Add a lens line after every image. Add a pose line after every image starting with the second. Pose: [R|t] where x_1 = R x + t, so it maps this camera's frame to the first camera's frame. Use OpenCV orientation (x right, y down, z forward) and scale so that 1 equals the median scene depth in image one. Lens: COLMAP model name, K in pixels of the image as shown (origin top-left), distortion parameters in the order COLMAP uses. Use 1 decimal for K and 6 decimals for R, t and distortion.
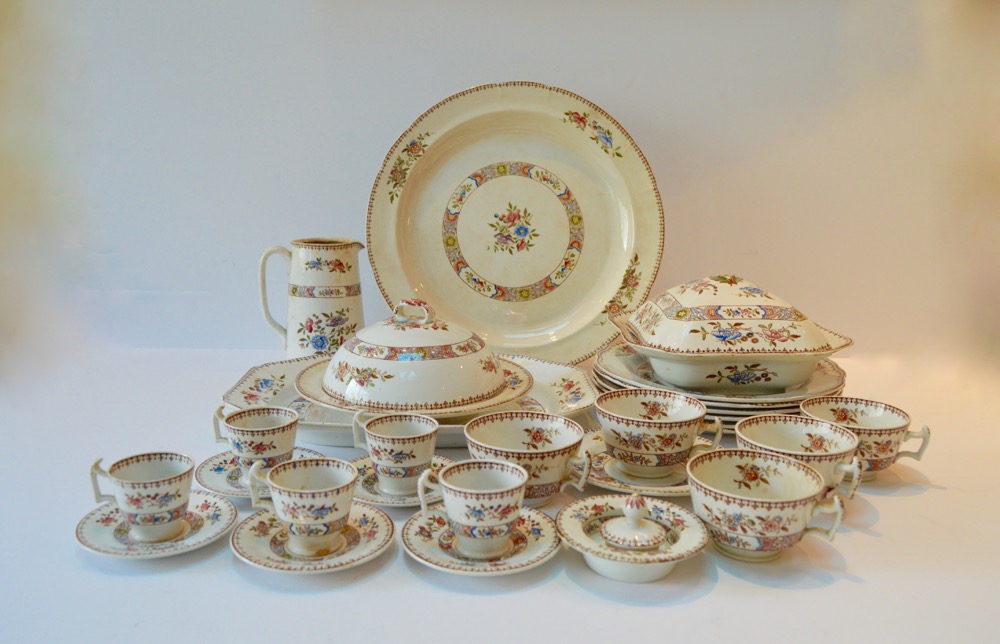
lens RADIAL K [[816.2, 0, 484.4], [0, 816.2, 327.4], [0, 0, 1]] dist [-0.073554, 0.003700]
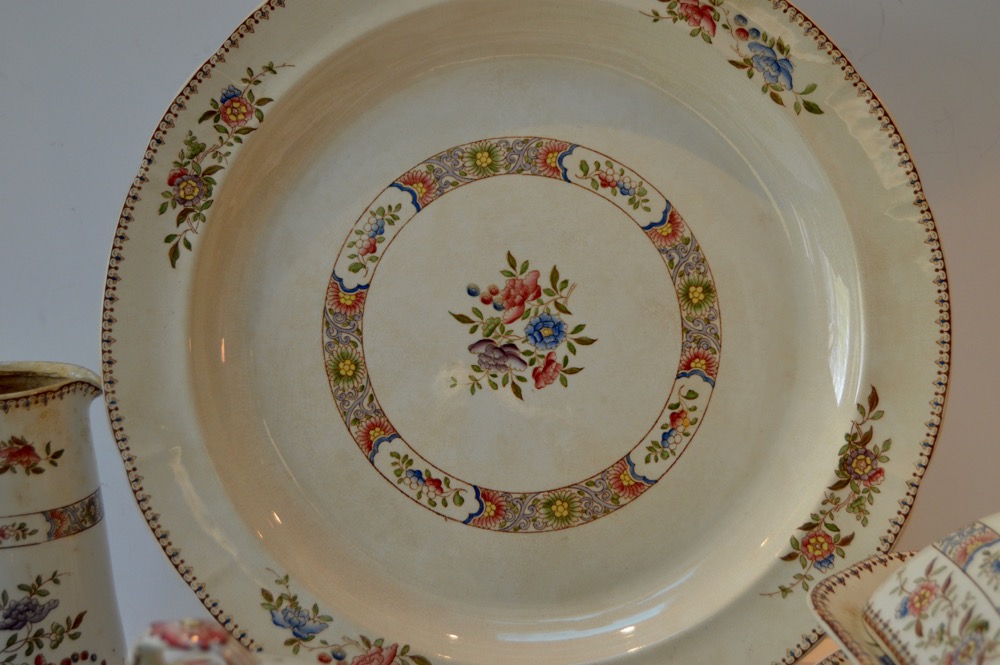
lens RADIAL K [[1471.0, 0, 503.4], [0, 1471.0, 334.2], [0, 0, 1]] dist [-0.020123, 0.000000]
pose [[0.999439, -0.033395, 0.002618, 0.029836], [0.033467, 0.998802, -0.035700, -0.110258], [-0.001423, 0.035768, 0.999359, 0.419255]]
